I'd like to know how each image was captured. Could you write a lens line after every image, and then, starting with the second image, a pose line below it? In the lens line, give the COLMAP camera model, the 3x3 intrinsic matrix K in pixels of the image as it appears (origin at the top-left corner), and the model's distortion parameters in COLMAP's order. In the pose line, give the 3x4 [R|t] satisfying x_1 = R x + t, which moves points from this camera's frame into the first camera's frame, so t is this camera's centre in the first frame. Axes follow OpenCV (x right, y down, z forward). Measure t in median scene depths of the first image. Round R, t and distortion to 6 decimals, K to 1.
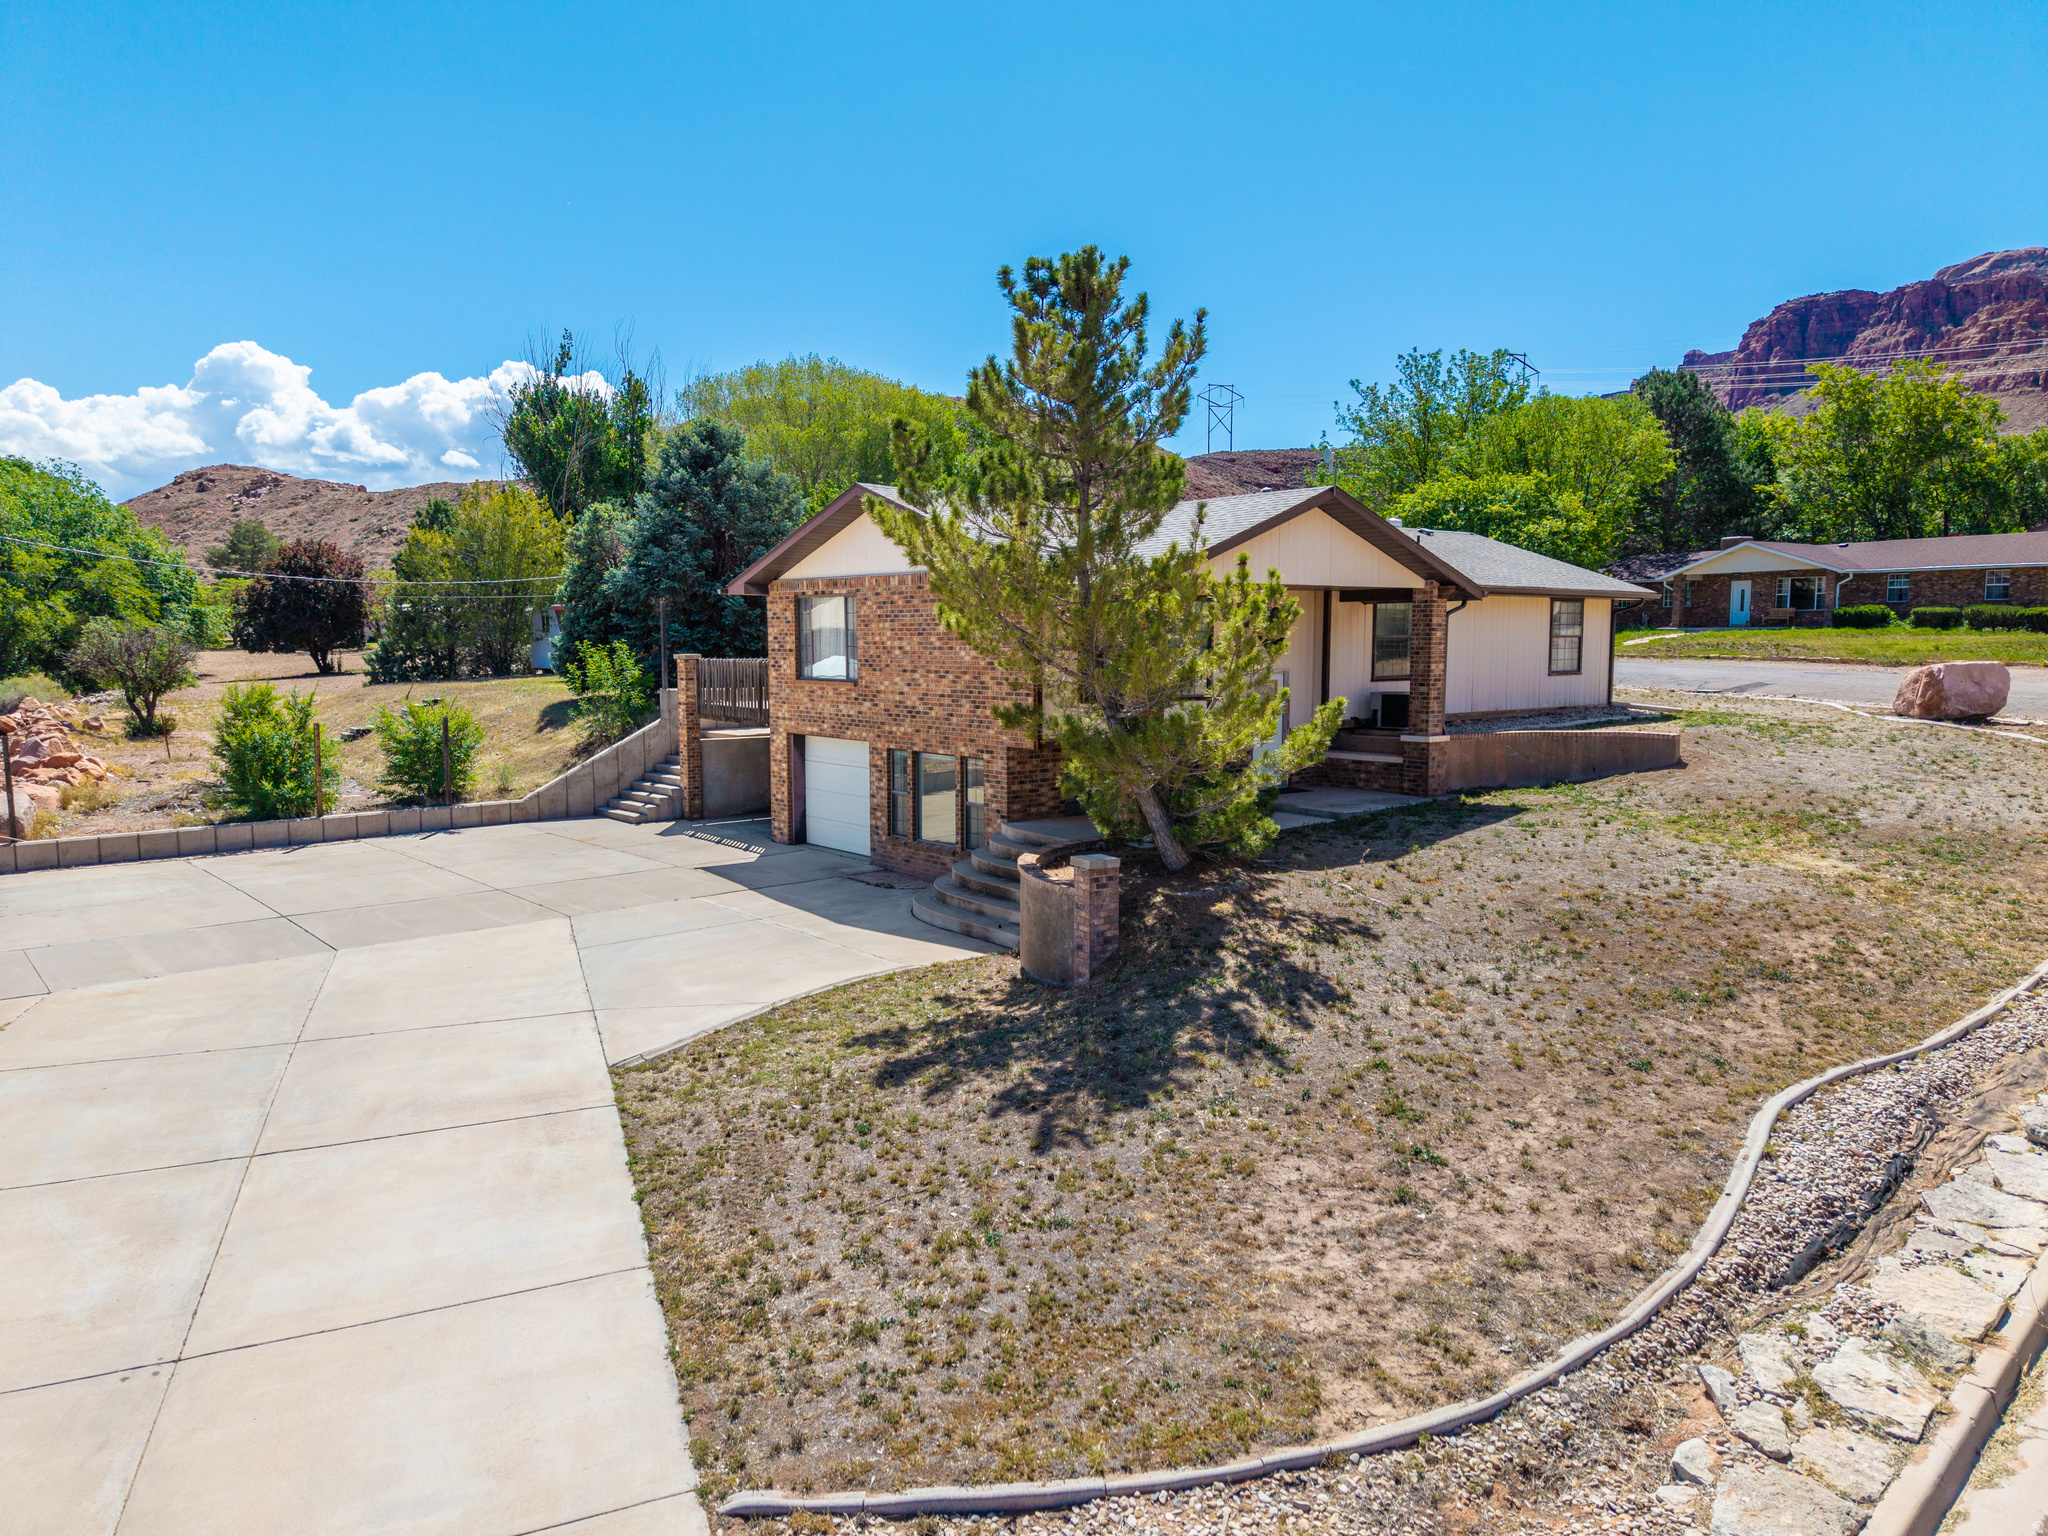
lens RADIAL K [[1429.4, 0, 1028.5], [0, 1429.4, 773.8], [0, 0, 1]] dist [0.003674, -0.000444]
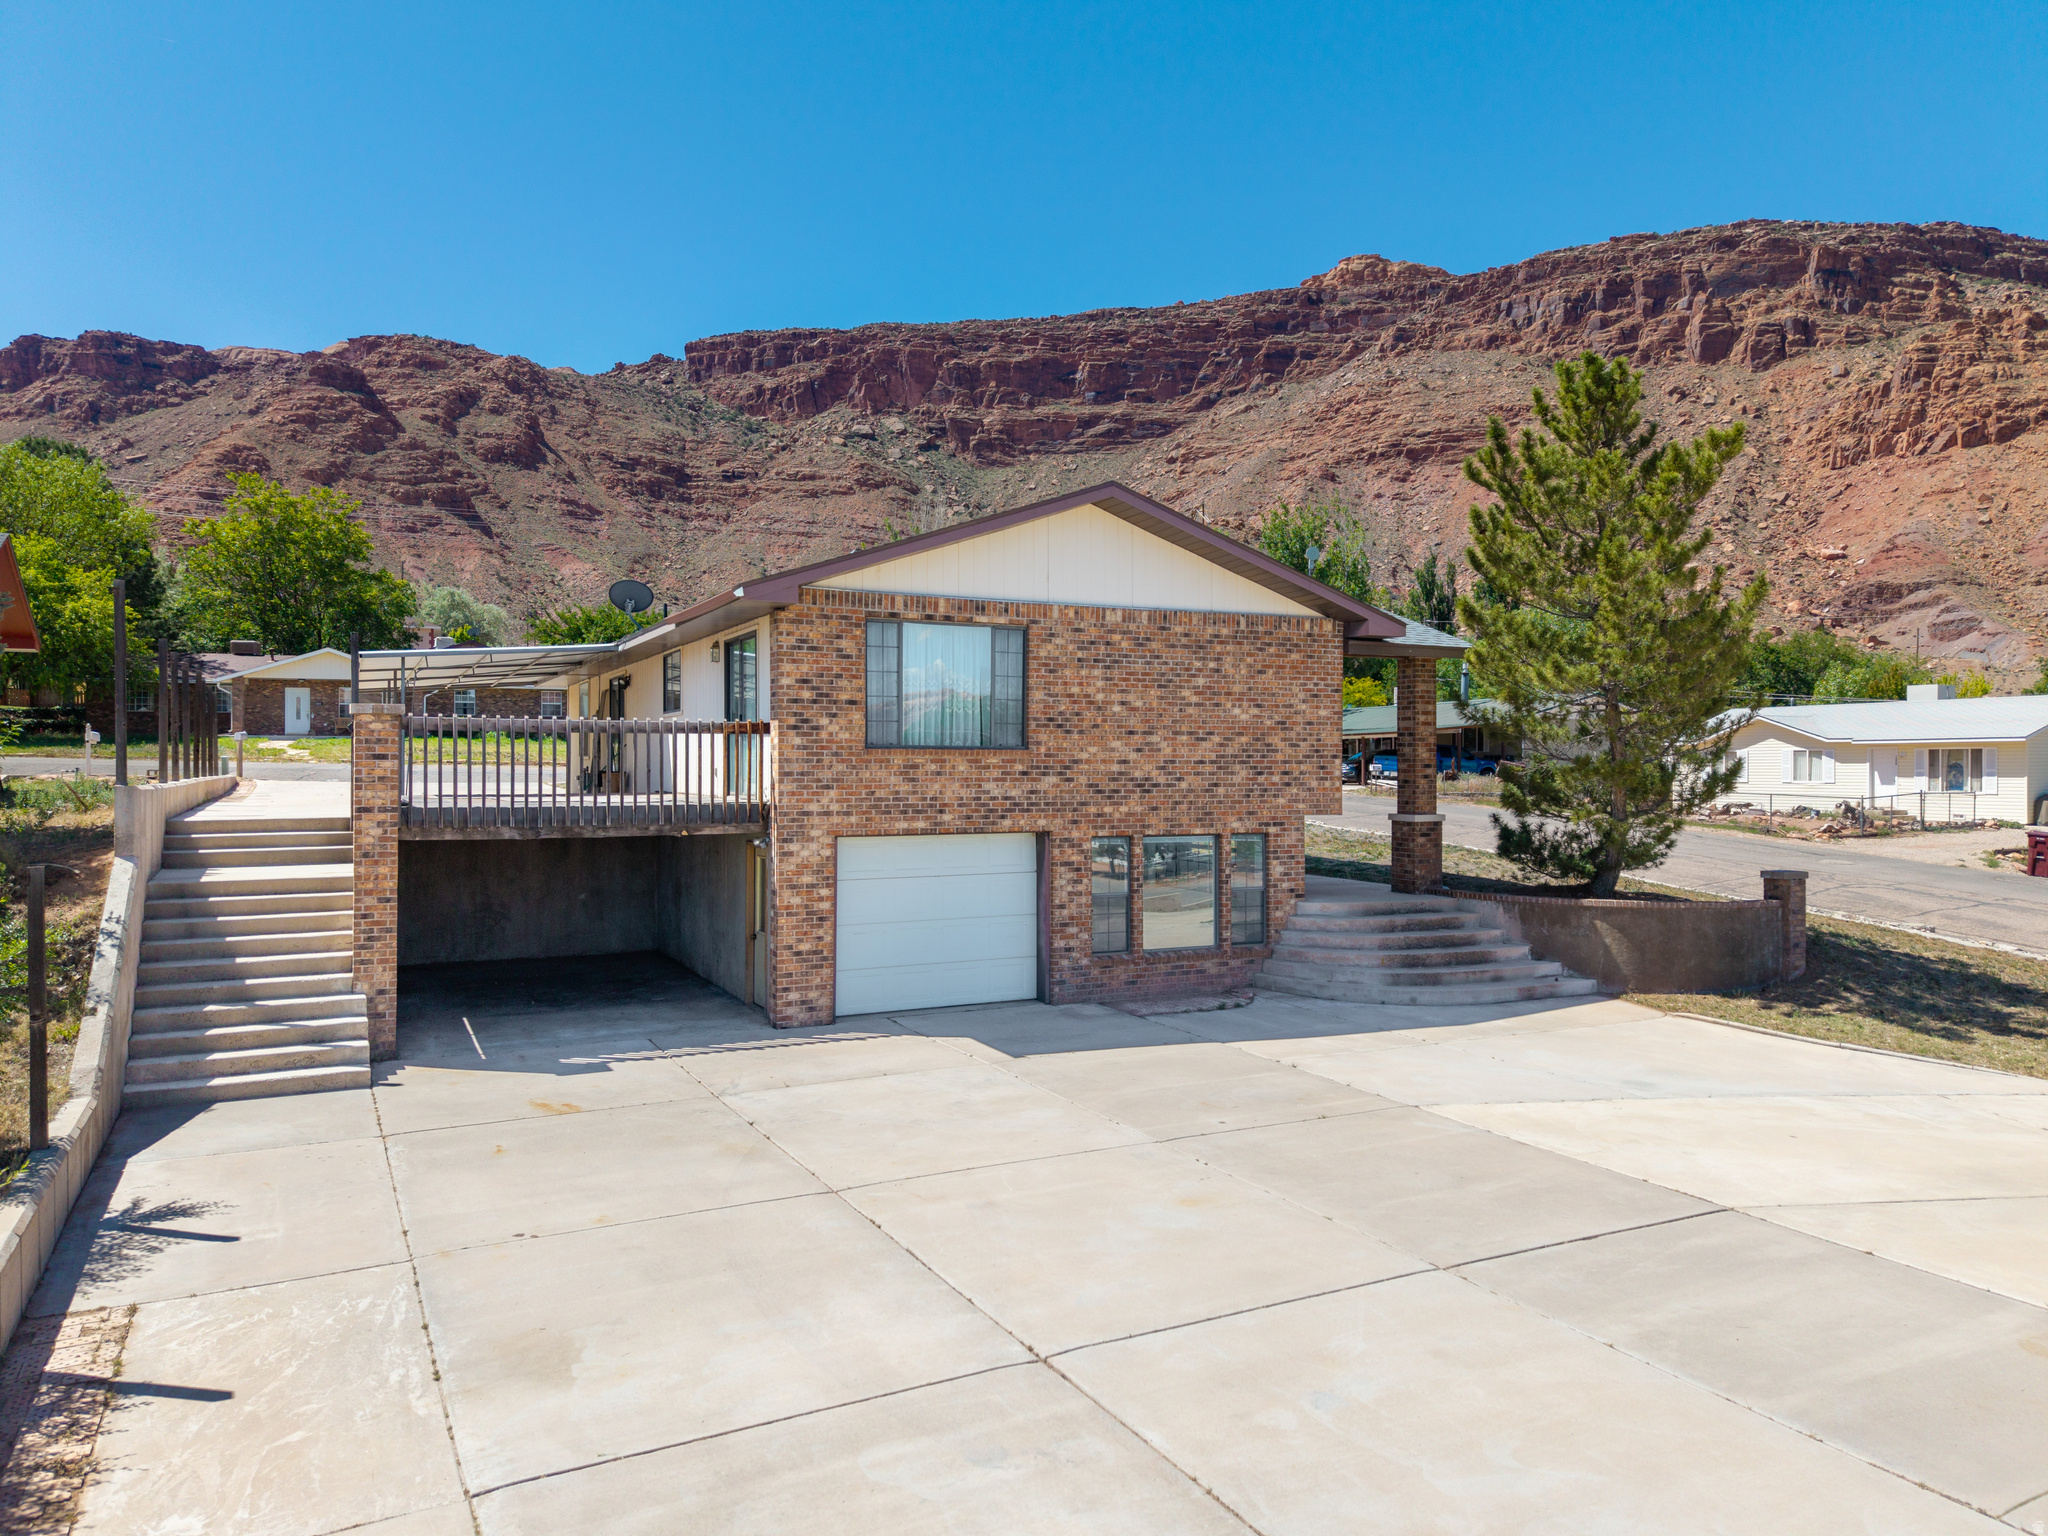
lens RADIAL K [[1429.4, 0, 1020.1], [0, 1429.4, 763.0], [0, 0, 1]] dist [0.003674, -0.000444]
pose [[0.227876, 0.004760, 0.973679, -0.857368], [0.093940, 0.995216, -0.026850, -0.040940], [-0.969148, 0.097586, 0.226338, 0.890978]]
